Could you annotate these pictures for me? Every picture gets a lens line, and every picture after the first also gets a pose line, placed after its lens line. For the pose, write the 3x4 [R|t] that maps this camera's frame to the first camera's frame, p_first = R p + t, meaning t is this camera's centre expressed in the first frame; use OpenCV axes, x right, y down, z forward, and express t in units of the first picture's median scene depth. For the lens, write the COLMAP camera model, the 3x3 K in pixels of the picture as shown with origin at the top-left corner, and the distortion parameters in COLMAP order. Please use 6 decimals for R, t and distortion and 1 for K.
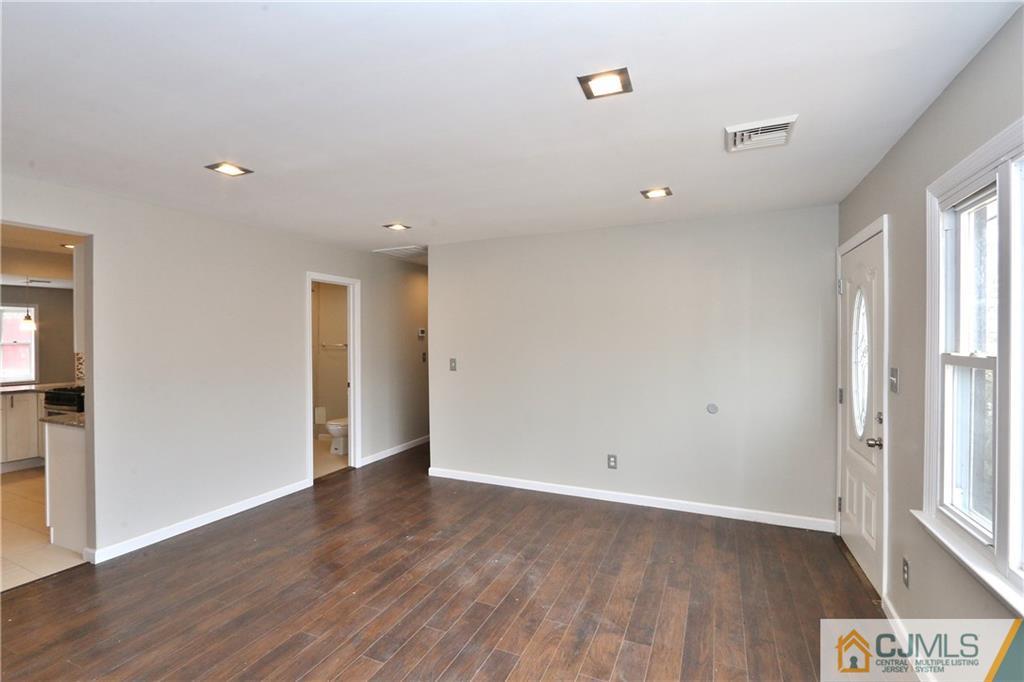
lens RADIAL K [[468.3, 0, 515.0], [0, 468.3, 335.1], [0, 0, 1]] dist [-0.013543, 0.000740]
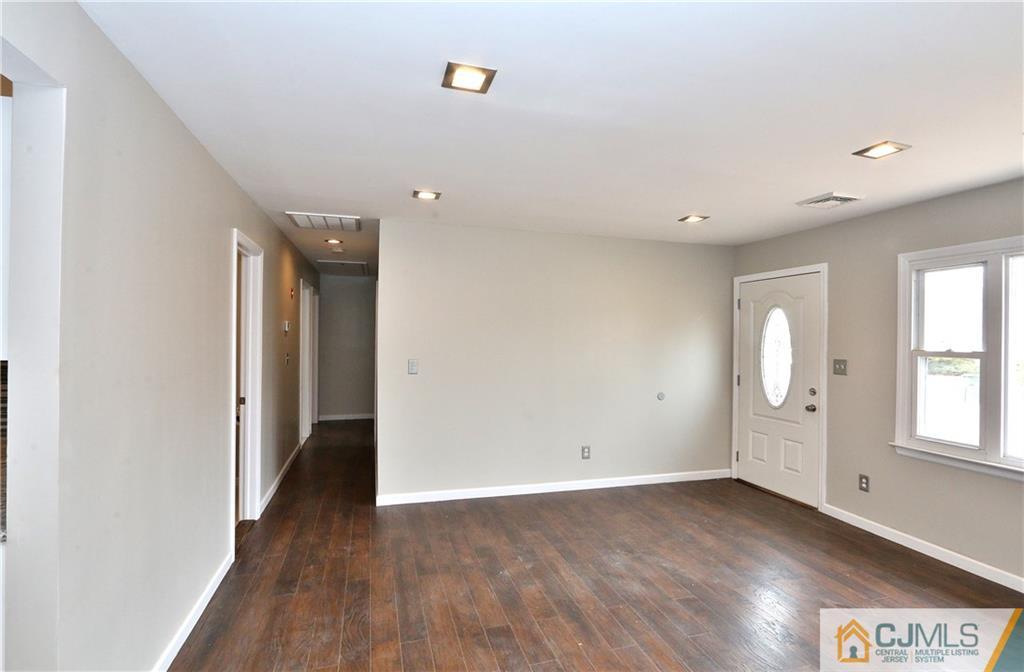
lens RADIAL K [[468.3, 0, 513.8], [0, 468.3, 342.7], [0, 0, 1]] dist [-0.013543, 0.000740]
pose [[0.766101, 0.002761, 0.642714, -0.777740], [-0.018101, 0.999687, 0.017281, 0.002089], [-0.642465, -0.024873, 0.765911, 0.361465]]
